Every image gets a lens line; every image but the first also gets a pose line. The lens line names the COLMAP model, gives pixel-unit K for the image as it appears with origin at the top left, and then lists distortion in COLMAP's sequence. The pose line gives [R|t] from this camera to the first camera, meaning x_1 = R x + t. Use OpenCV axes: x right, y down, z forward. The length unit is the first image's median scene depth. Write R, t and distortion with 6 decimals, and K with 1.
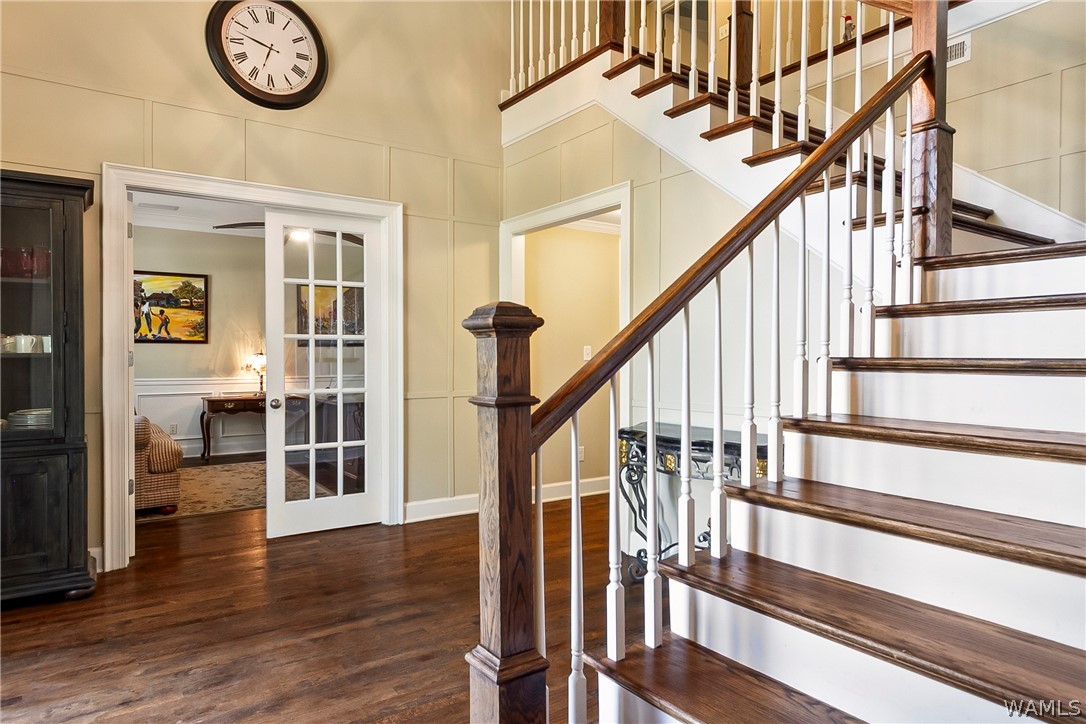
lens RADIAL K [[674.7, 0, 535.5], [0, 674.7, 361.0], [0, 0, 1]] dist [0.007888, -0.004383]
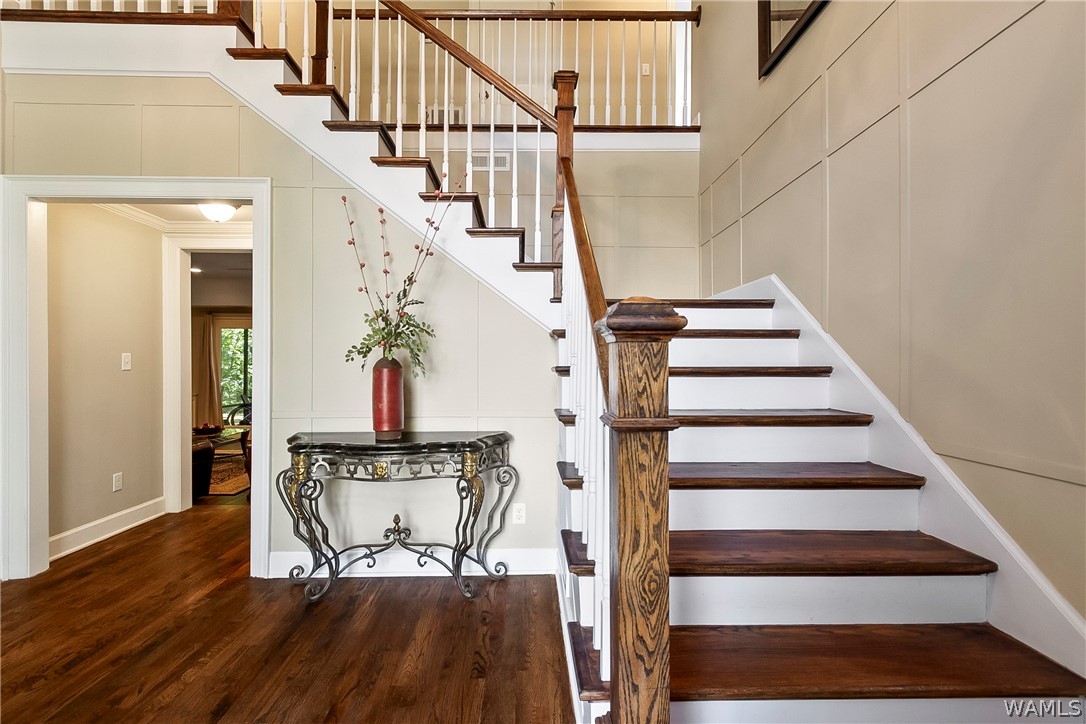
lens RADIAL K [[500.2, 0, 542.7], [0, 500.2, 361.7], [0, 0, 1]] dist [0.011571, -0.004556]
pose [[0.545049, 0.002589, 0.838400, -0.239825], [0.007072, 0.999945, -0.007685, -0.003621], [-0.838375, 0.010117, 0.545001, 0.304321]]
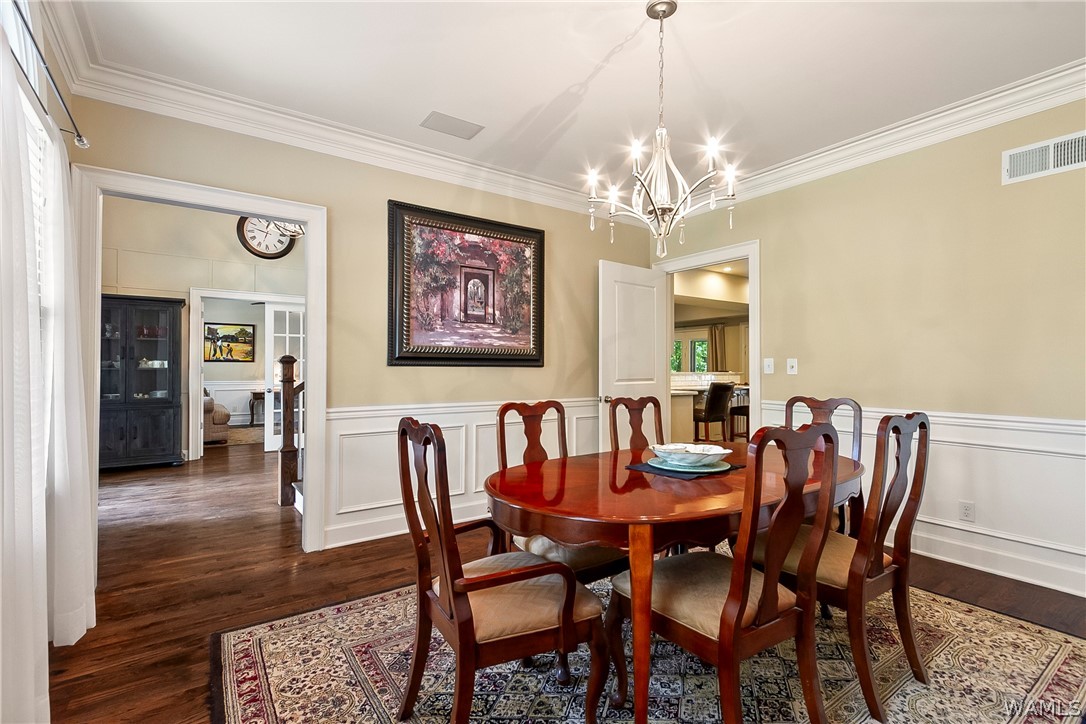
lens RADIAL K [[500.2, 0, 538.2], [0, 500.2, 367.3], [0, 0, 1]] dist [0.011571, -0.004556]
pose [[0.999887, 0.002648, 0.014807, 0.506756], [-0.002463, 0.999918, -0.012538, 0.005668], [-0.014839, 0.012500, 0.999812, -0.708754]]
